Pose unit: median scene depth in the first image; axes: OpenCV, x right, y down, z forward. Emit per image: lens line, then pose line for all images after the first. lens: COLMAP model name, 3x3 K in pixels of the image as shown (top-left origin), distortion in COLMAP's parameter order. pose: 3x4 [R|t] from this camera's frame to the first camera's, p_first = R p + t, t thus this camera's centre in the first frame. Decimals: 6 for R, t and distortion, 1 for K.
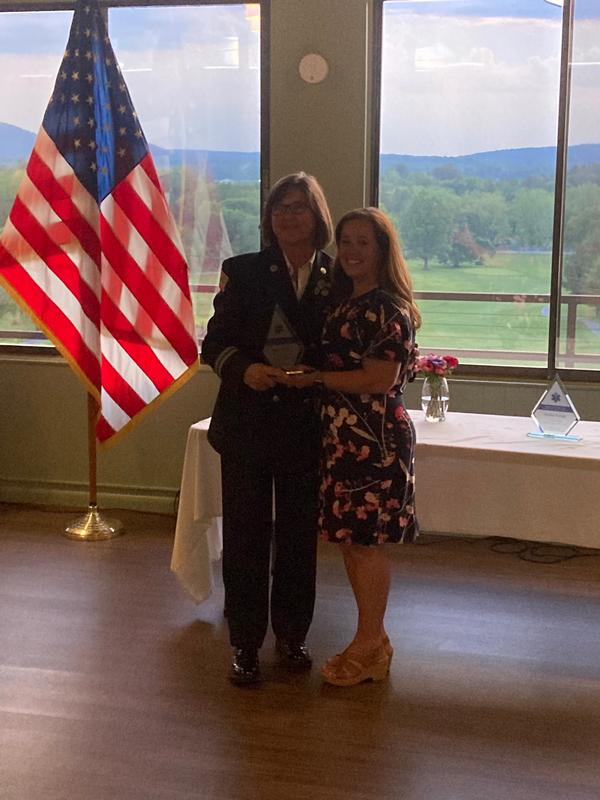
lens RADIAL K [[1323.6, 0, 285.5], [0, 1323.6, 398.1], [0, 0, 1]] dist [0.271798, -0.117032]
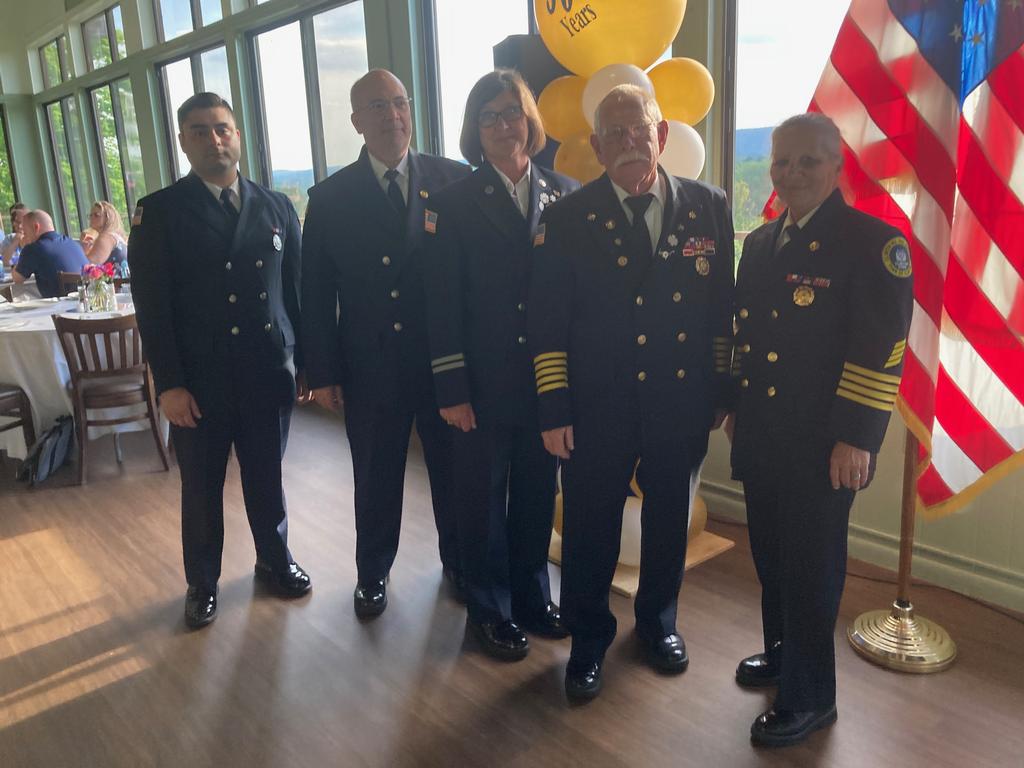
lens RADIAL K [[852.7, 0, 512.0], [0, 852.7, 384.0], [0, 0, 1]] dist [0.008124, 0.002162]
pose [[0.821677, 0.094127, -0.562127, -0.080707], [-0.022524, 0.990861, 0.132994, -0.071333], [0.569508, -0.096617, 0.816288, 0.587029]]
